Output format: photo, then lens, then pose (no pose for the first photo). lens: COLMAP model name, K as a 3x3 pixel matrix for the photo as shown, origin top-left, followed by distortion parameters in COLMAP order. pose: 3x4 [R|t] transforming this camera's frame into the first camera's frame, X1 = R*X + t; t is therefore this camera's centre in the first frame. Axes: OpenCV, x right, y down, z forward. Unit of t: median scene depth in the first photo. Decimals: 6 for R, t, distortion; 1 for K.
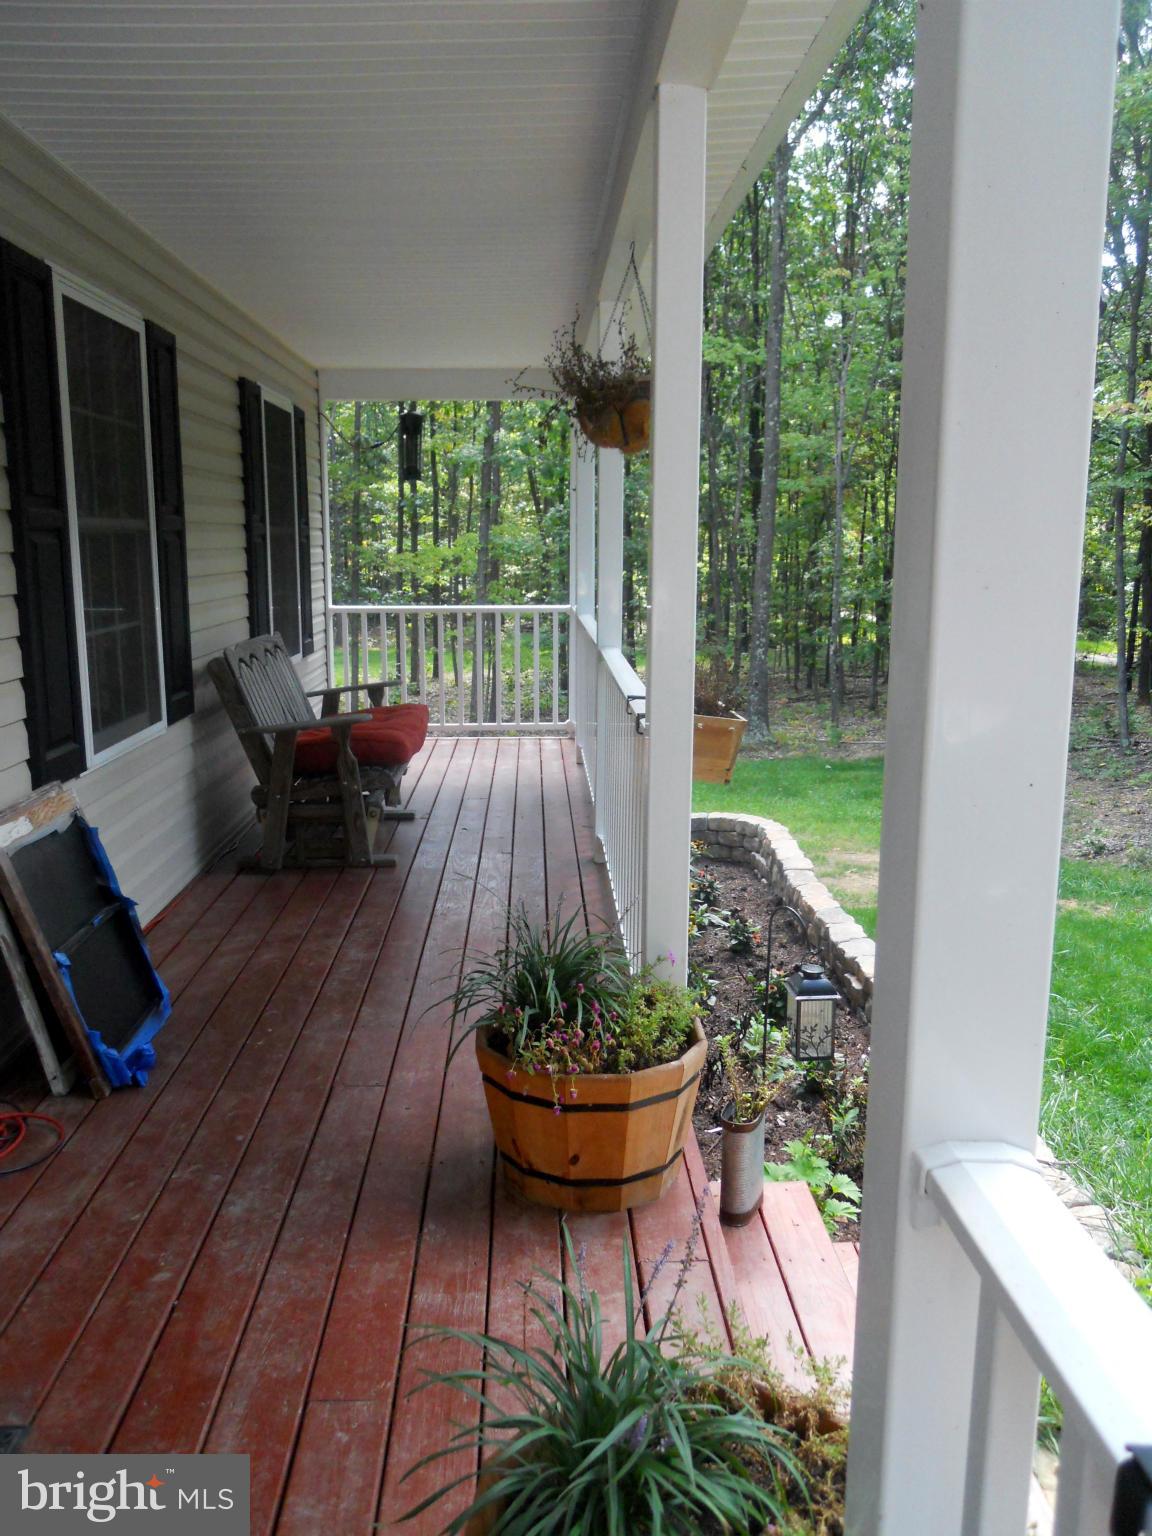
lens RADIAL K [[1255.8, 0, 576.0], [0, 1255.8, 768.0], [0, 0, 1]] dist [-0.041108, 0.003351]
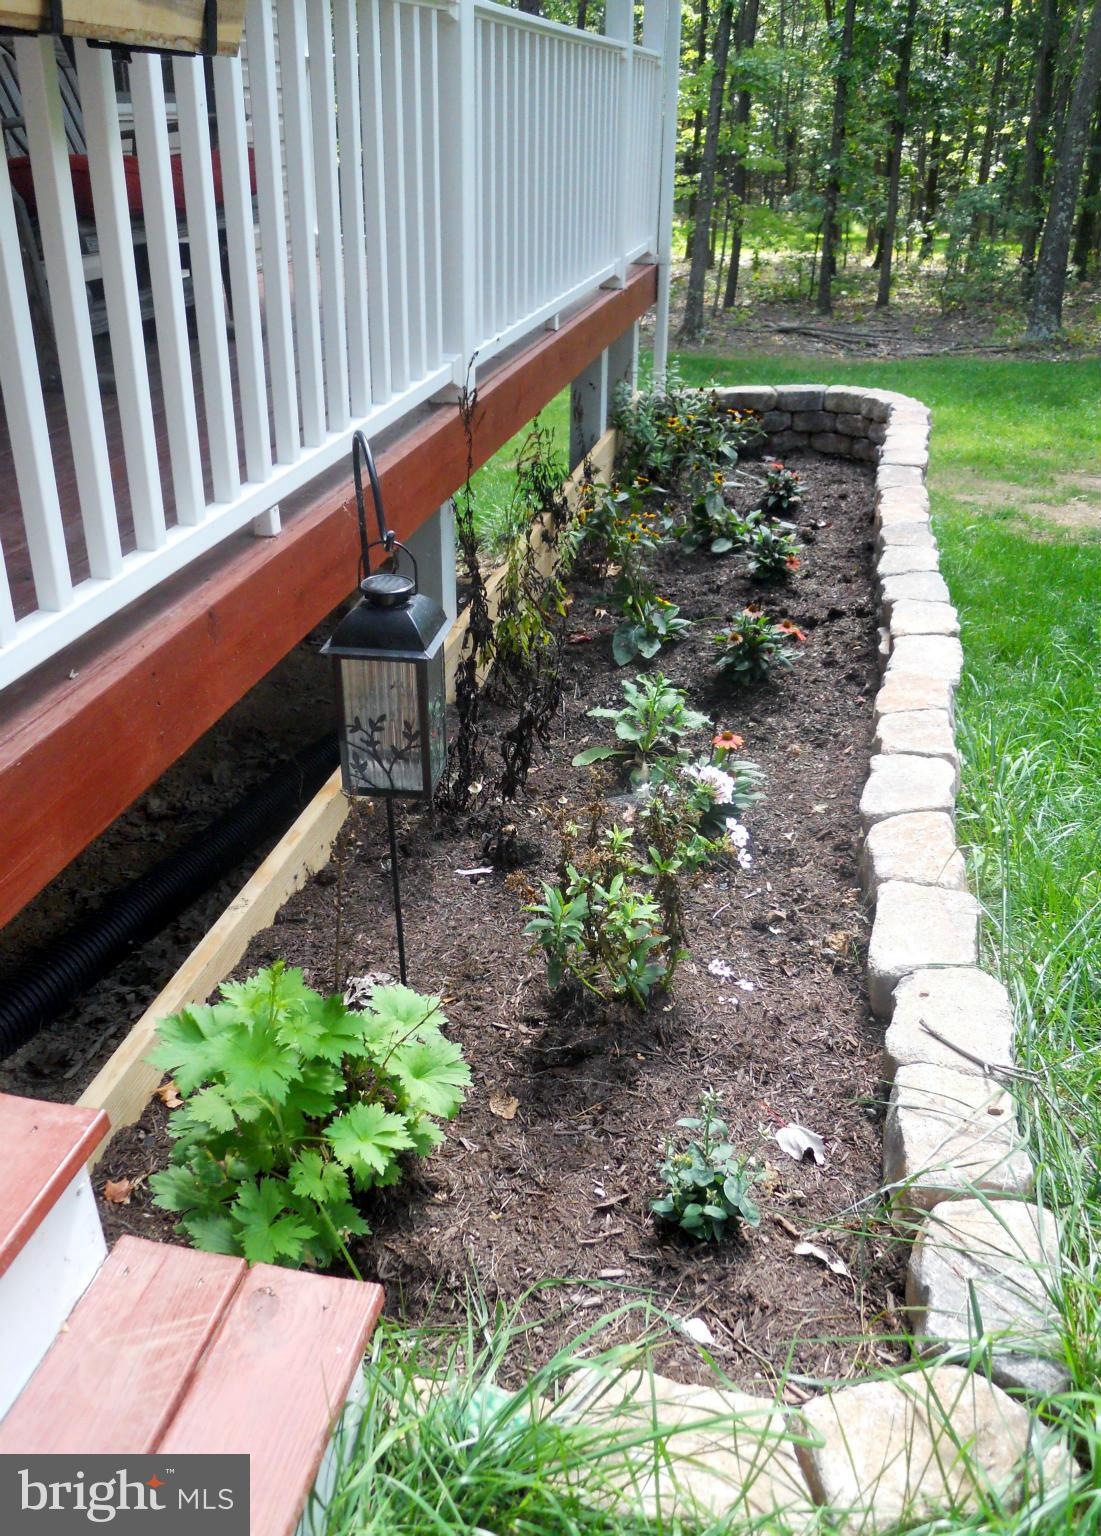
lens RADIAL K [[1311.4, 0, 546.5], [0, 1311.4, 763.8], [0, 0, 1]] dist [-0.010294, -0.009016]
pose [[0.969263, 0.111567, -0.219277, 0.145150], [-0.045835, 0.957552, 0.284592, 0.039575], [0.241721, -0.265794, 0.933233, 0.254400]]
